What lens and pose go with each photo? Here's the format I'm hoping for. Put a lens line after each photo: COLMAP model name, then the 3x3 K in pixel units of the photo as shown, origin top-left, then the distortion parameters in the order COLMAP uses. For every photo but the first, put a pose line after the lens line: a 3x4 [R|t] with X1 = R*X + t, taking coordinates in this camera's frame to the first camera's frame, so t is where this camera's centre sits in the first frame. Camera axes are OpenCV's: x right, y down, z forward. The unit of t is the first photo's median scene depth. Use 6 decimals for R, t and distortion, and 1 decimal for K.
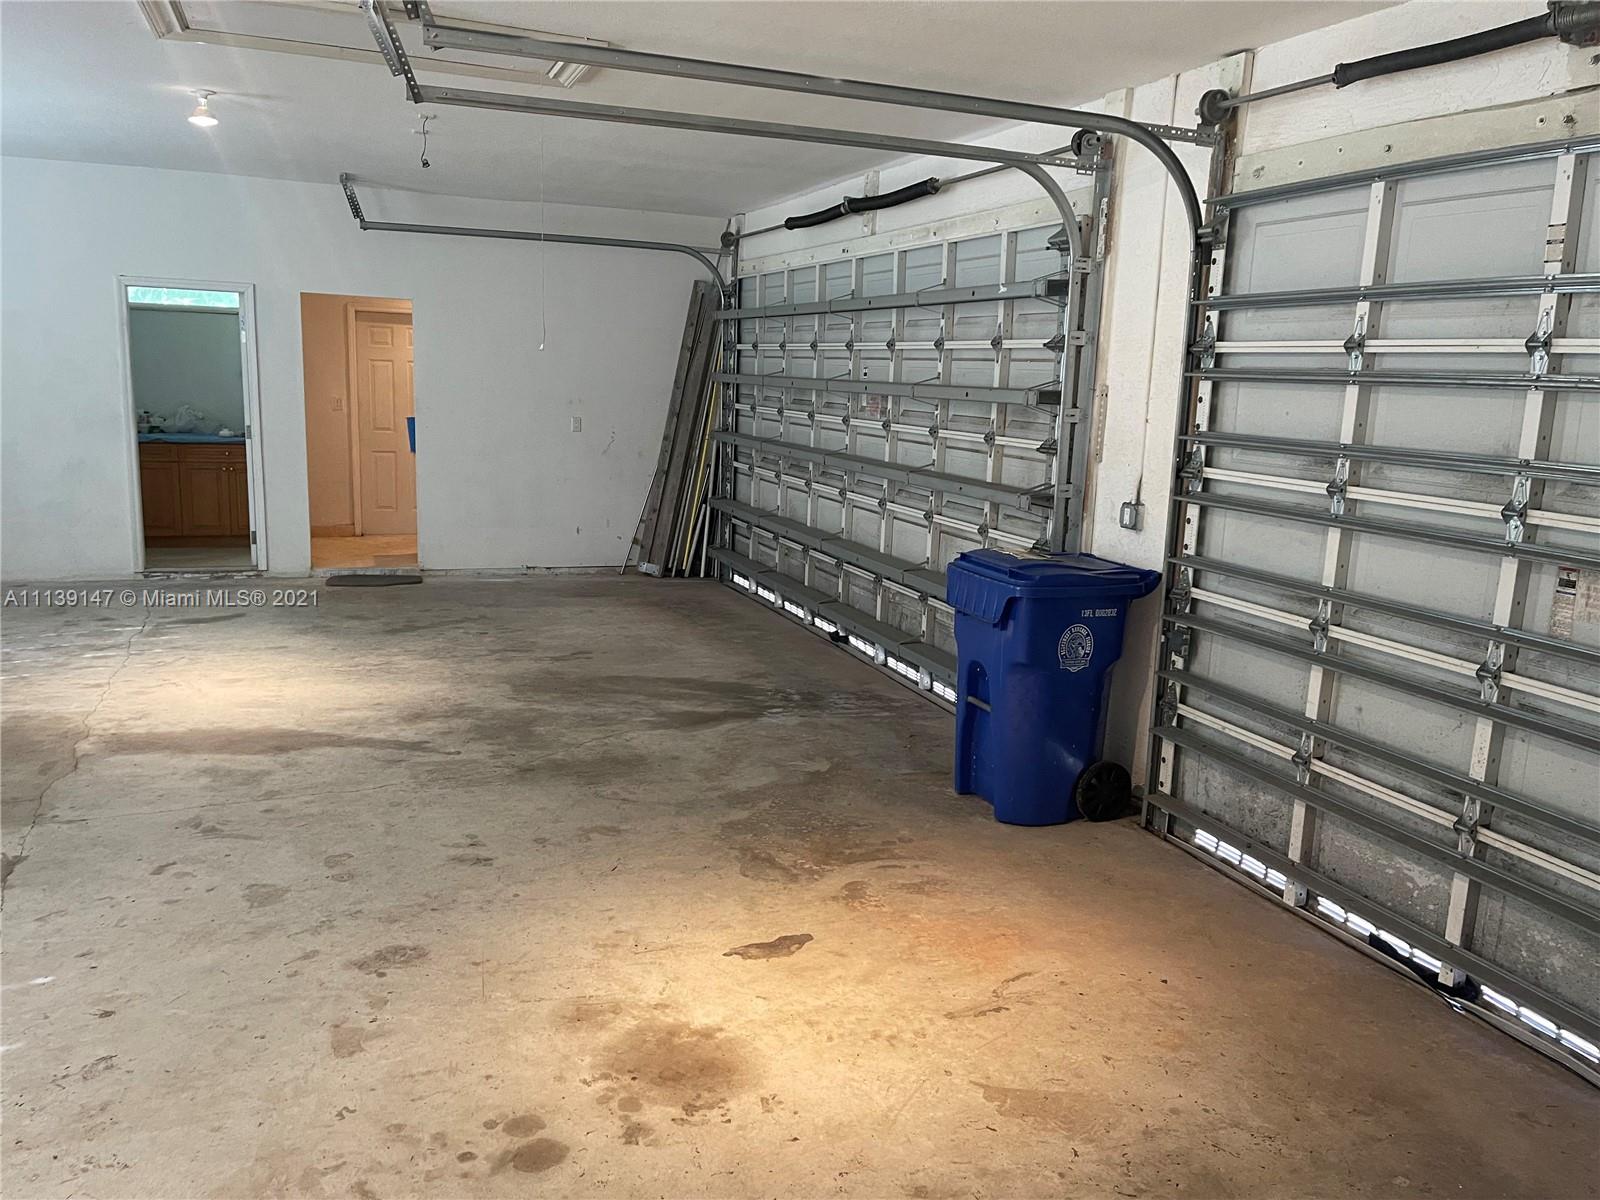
lens RADIAL K [[1219.5, 0, 813.0], [0, 1219.5, 586.0], [0, 0, 1]] dist [0.087829, -0.114712]
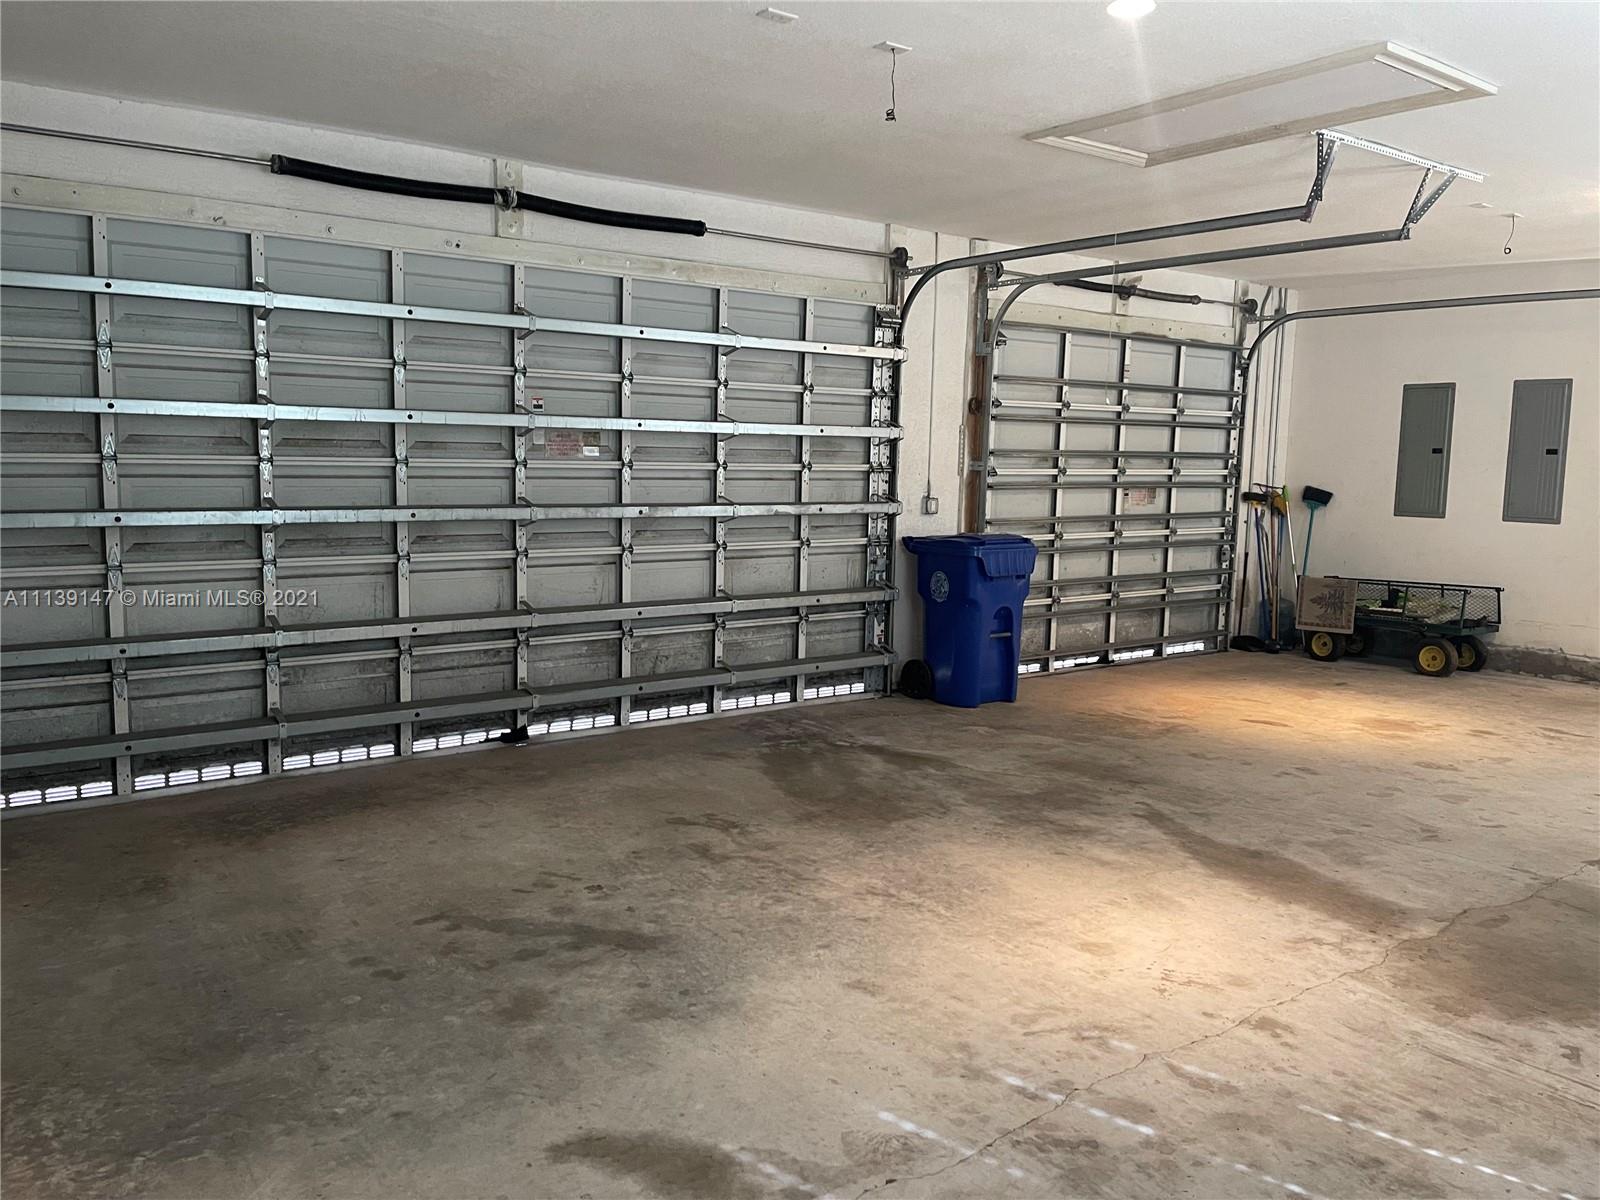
lens RADIAL K [[1219.5, 0, 813.0], [0, 1219.5, 586.0], [0, 0, 1]] dist [0.087829, -0.114712]
pose [[-0.262994, -0.155176, 0.952236, -1.109450], [0.136055, 0.971153, 0.195835, -0.260772], [-0.955156, 0.181060, -0.234295, 1.408020]]
